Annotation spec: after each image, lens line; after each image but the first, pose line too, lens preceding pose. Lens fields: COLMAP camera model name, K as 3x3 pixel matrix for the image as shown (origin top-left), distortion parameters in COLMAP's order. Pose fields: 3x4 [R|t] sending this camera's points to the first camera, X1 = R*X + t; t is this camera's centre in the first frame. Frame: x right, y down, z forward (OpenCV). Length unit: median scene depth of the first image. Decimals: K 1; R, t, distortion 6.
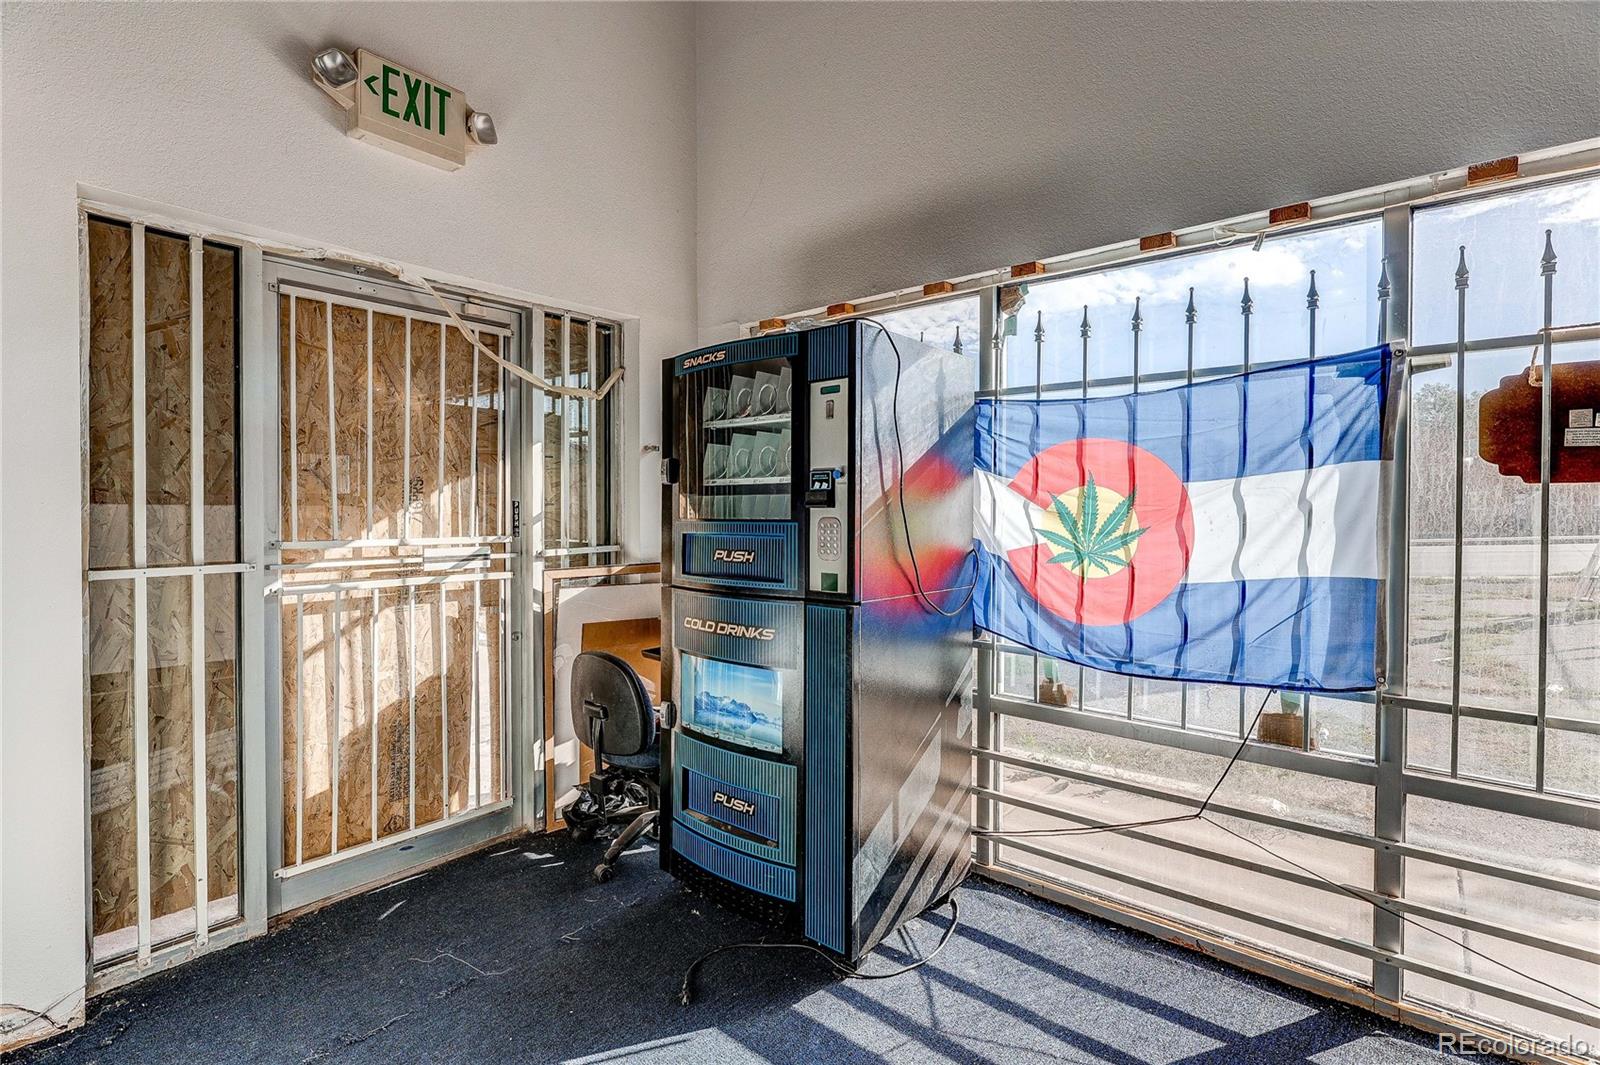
lens RADIAL K [[740.5, 0, 797.9], [0, 740.5, 523.4], [0, 0, 1]] dist [-0.004081, 0.000083]
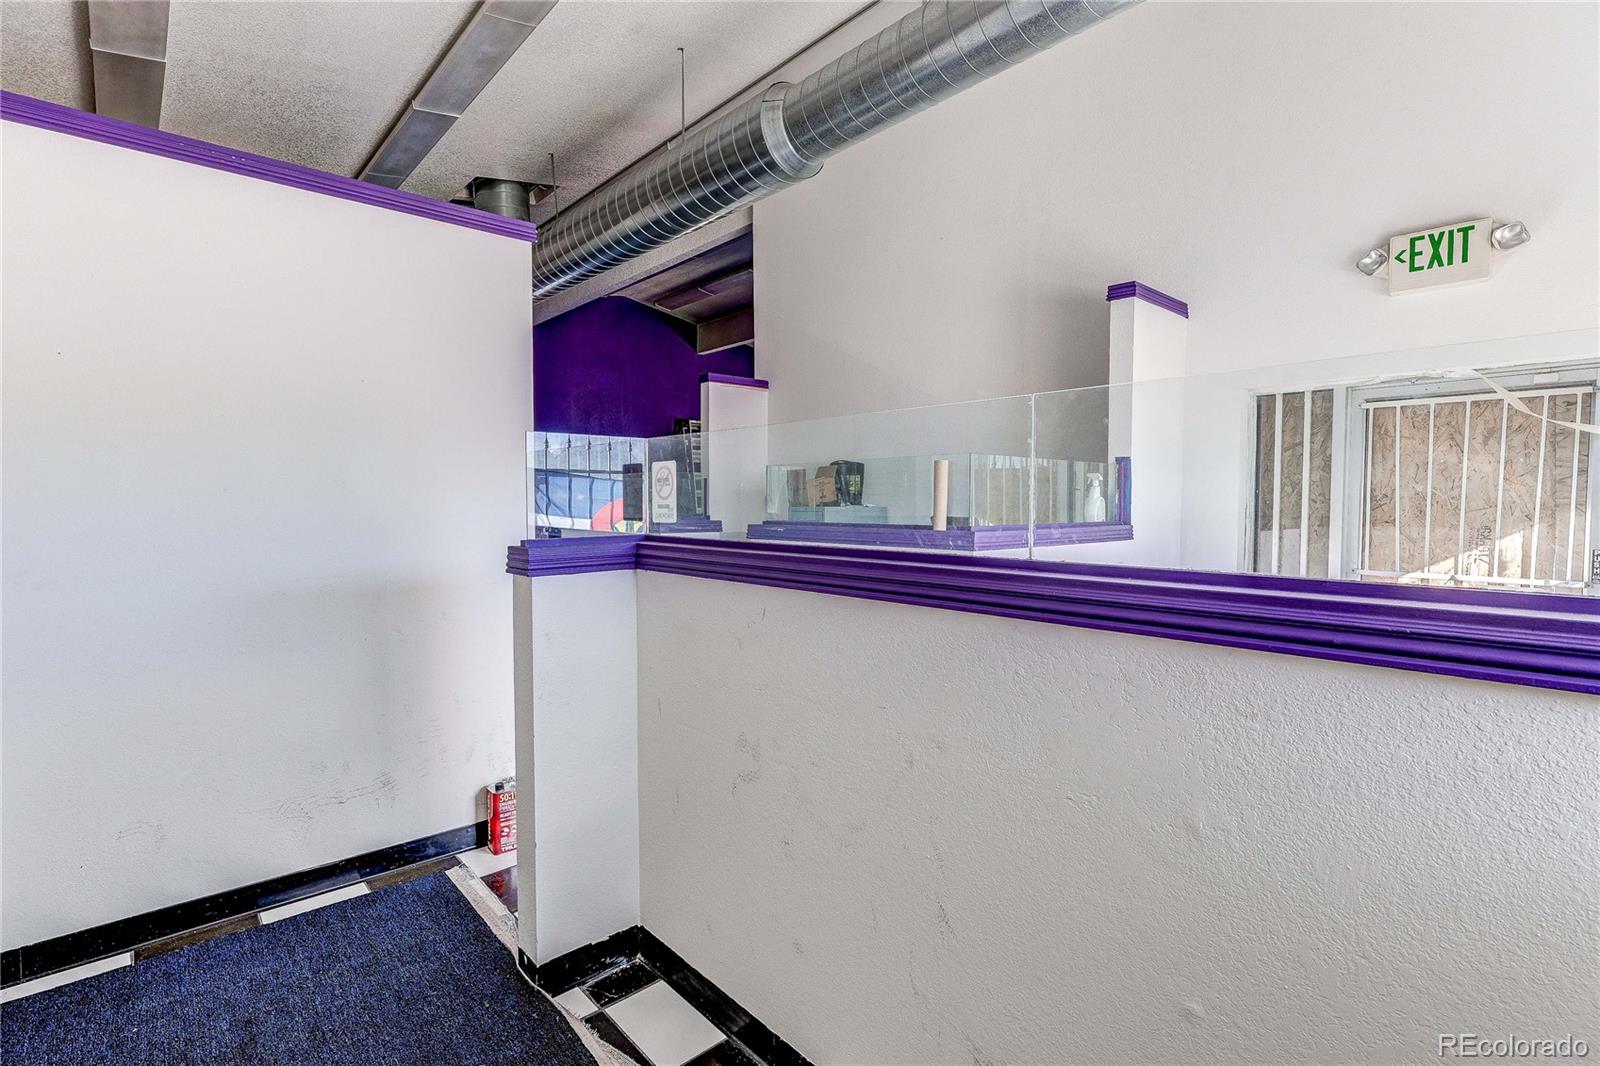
lens RADIAL K [[740.5, 0, 798.0], [0, 740.5, 531.7], [0, 0, 1]] dist [-0.004081, 0.000083]
pose [[-0.144095, 0.044201, -0.988576, 1.006510], [-0.013719, 0.998817, 0.046659, -0.111509], [0.989469, 0.020285, -0.143318, 0.058300]]
